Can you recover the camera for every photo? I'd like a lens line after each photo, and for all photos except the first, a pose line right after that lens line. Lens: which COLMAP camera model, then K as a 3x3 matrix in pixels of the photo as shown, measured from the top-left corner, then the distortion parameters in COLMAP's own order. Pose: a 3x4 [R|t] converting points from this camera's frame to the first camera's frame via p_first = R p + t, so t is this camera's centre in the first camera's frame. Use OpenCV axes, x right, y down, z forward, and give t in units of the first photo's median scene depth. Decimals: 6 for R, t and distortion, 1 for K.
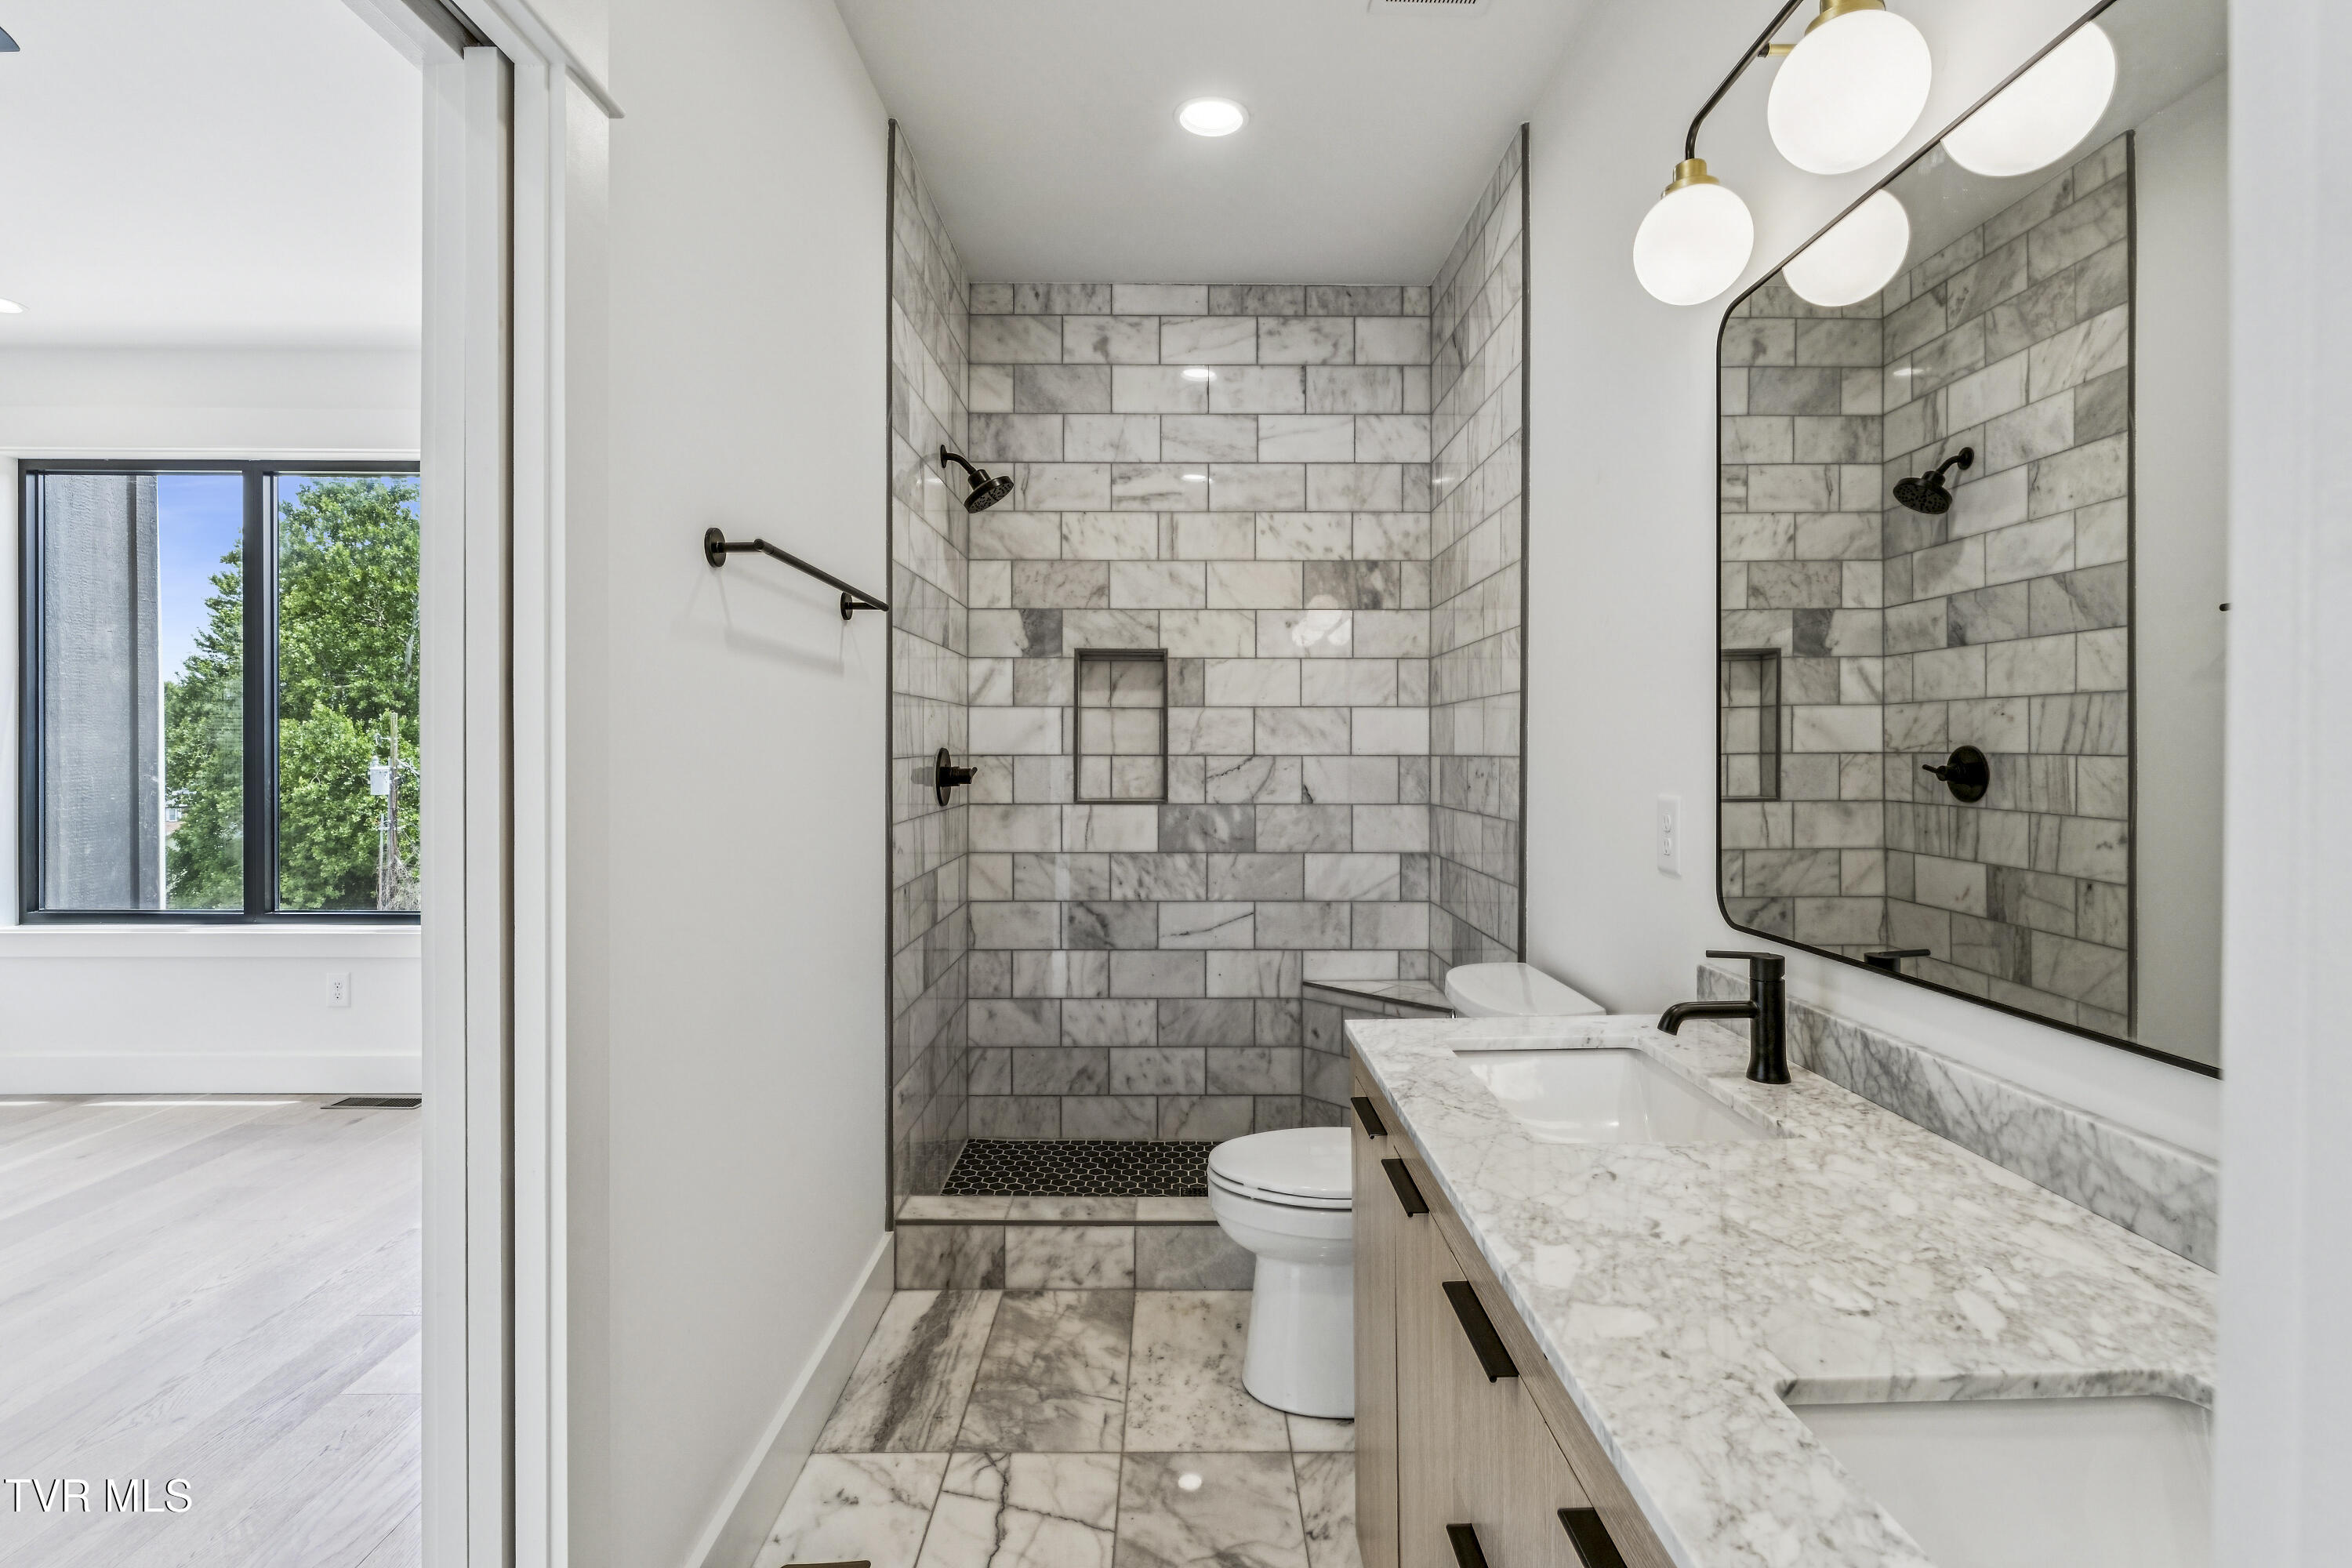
lens RADIAL K [[1080.3, 0, 1176.9], [0, 1080.3, 755.8], [0, 0, 1]] dist [-0.000610, -0.000108]
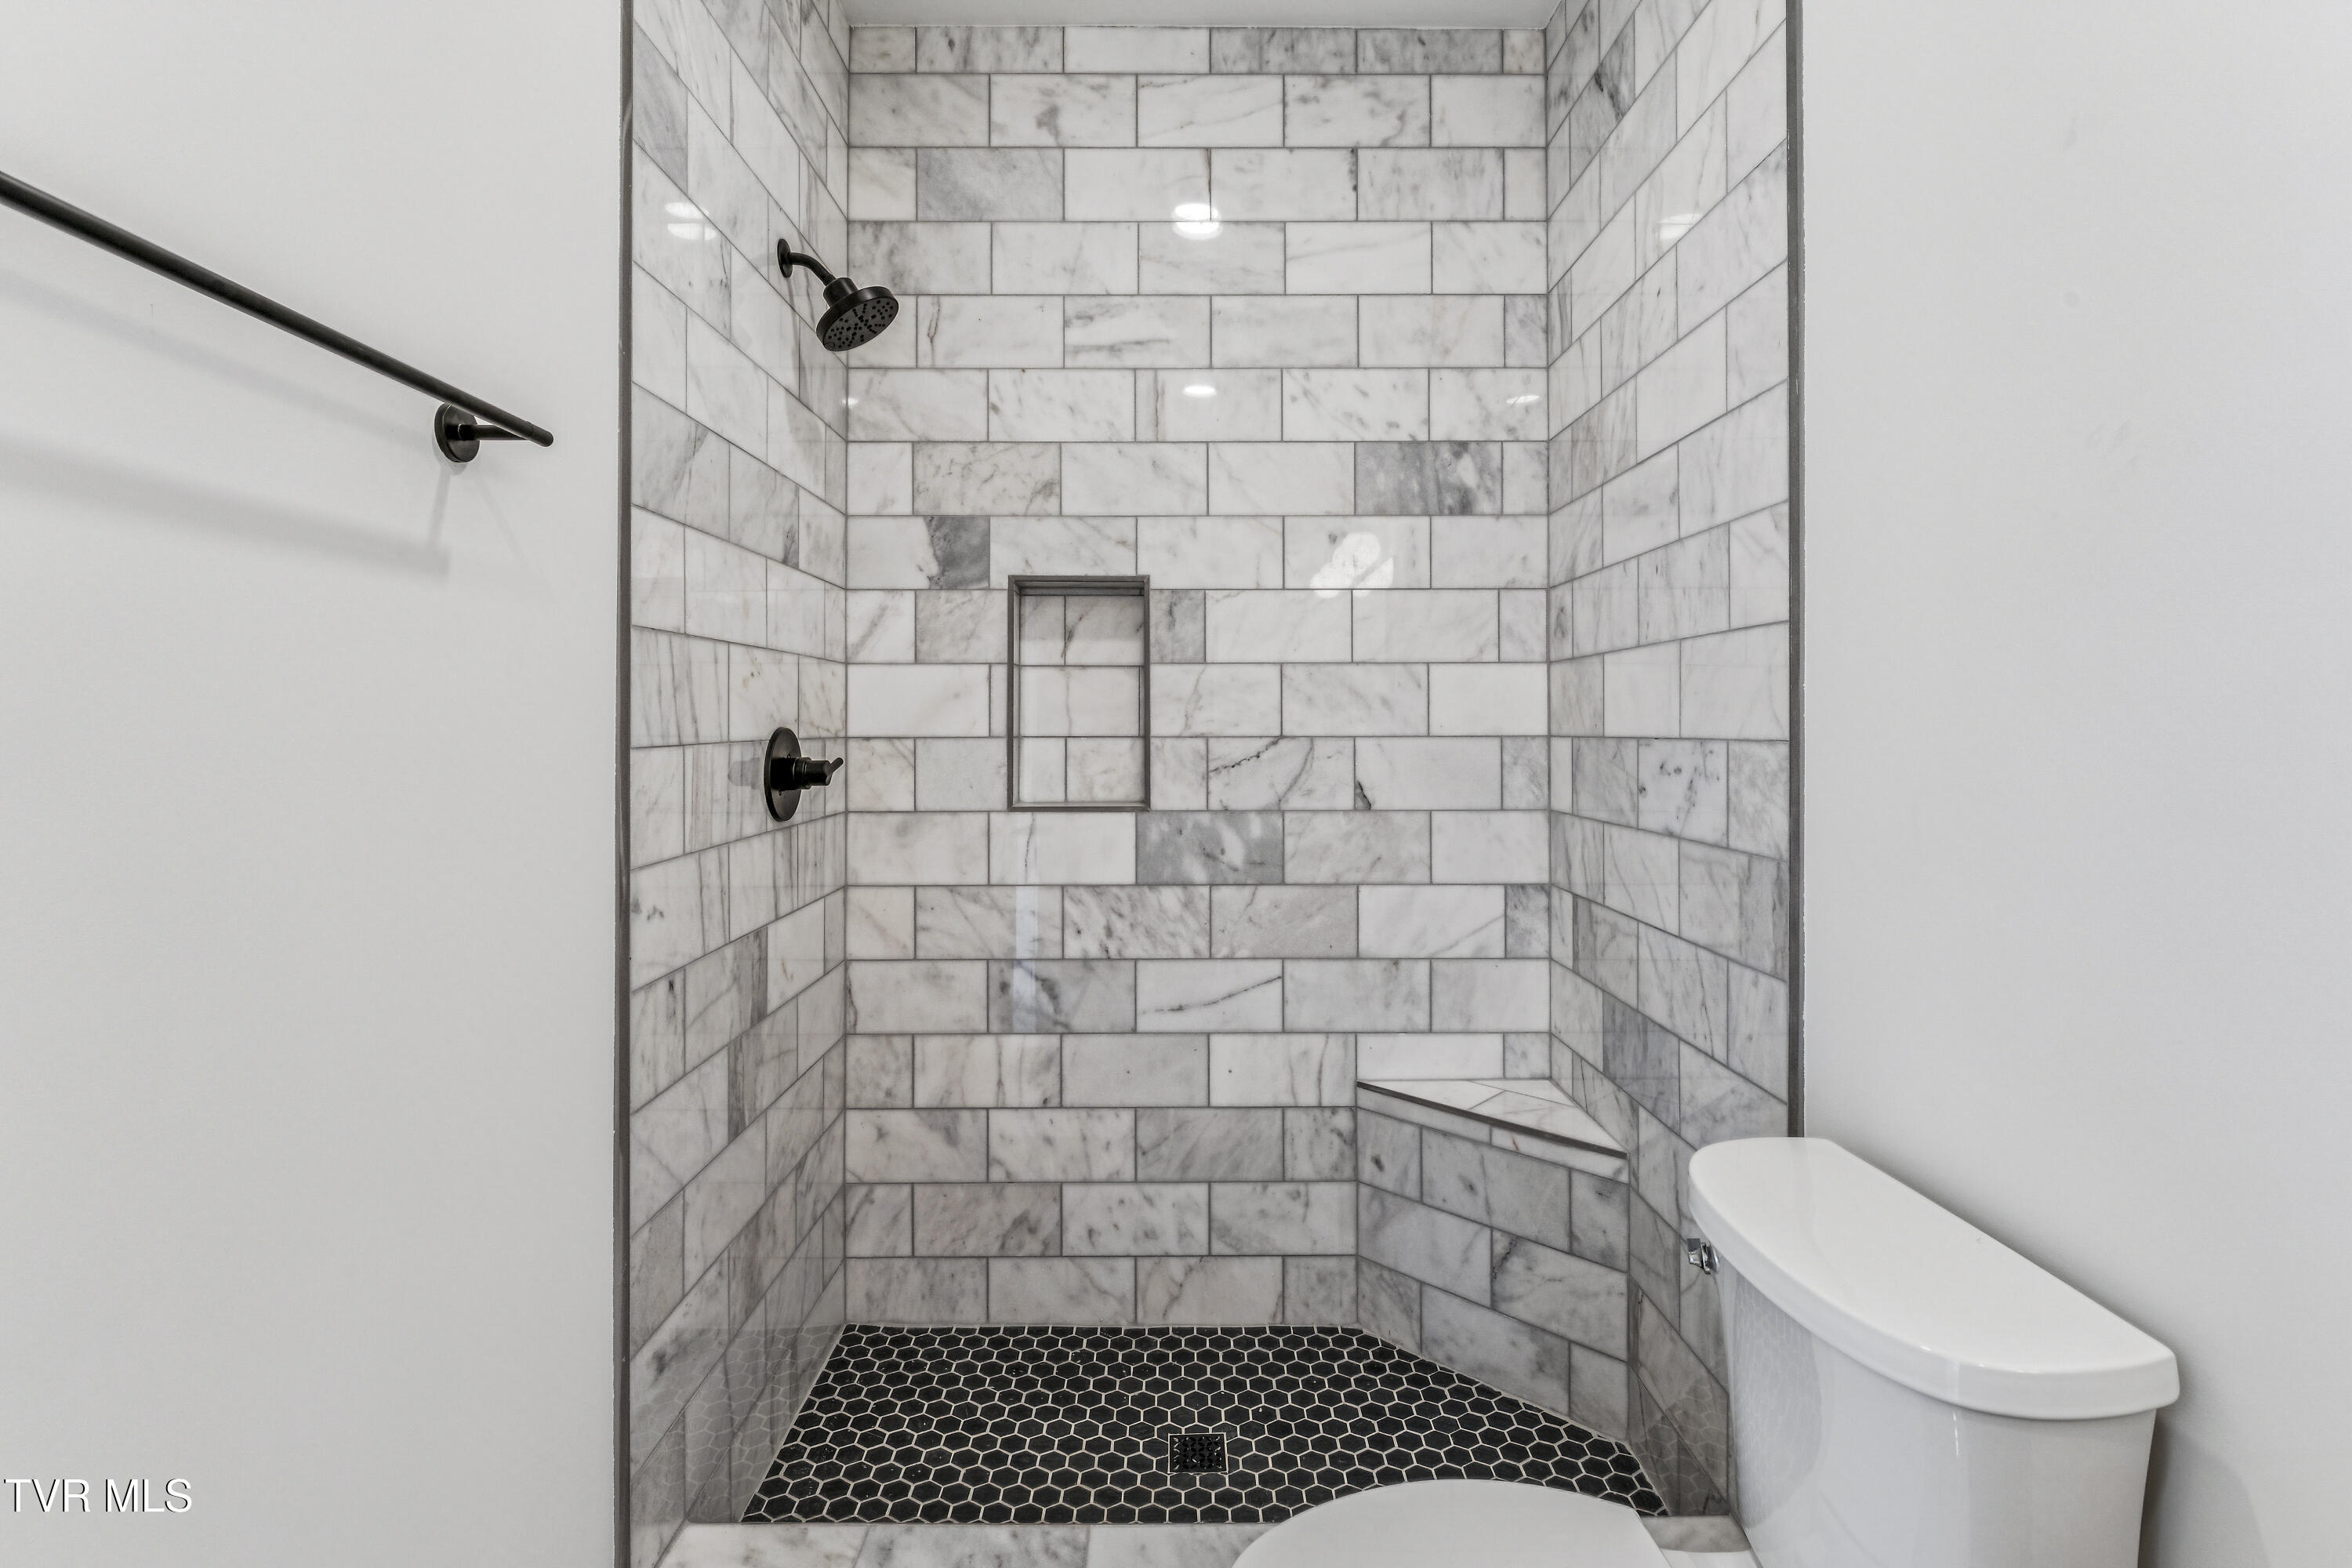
lens RADIAL K [[1091.6, 0, 1138.8], [0, 1091.6, 728.5], [0, 0, 1]] dist [-0.002293, -0.000148]
pose [[0.999418, -0.002698, -0.034020, 0.007378], [0.002600, 0.999992, -0.002940, -0.003745], [0.034028, 0.002850, 0.999417, 0.335444]]
